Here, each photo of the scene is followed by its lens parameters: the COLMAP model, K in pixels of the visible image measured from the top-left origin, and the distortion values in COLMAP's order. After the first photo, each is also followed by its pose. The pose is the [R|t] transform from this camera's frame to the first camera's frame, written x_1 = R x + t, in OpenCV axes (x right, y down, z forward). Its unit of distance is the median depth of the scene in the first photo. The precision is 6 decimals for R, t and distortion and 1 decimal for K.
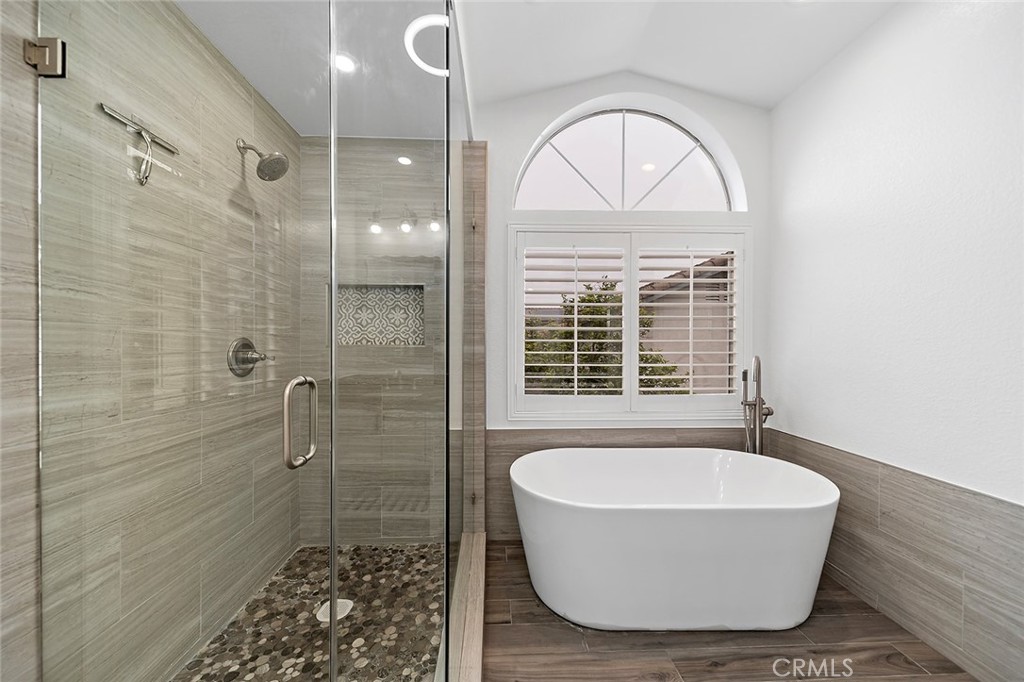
lens RADIAL K [[364.6, 0, 505.4], [0, 364.6, 352.1], [0, 0, 1]] dist [0.013492, -0.006078]
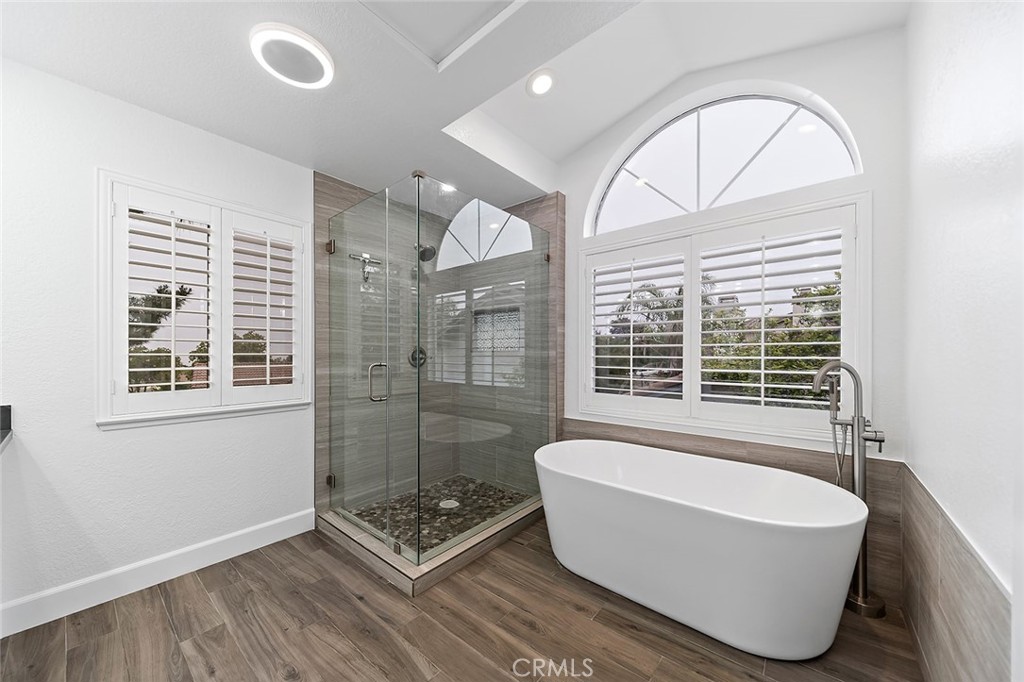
lens RADIAL K [[364.6, 0, 505.4], [0, 364.6, 352.1], [0, 0, 1]] dist [0.013492, -0.006078]
pose [[0.741472, -0.004040, -0.670972, 0.792531], [-0.010538, 0.999788, -0.017665, 0.010955], [0.670902, 0.020169, 0.741272, -0.101806]]
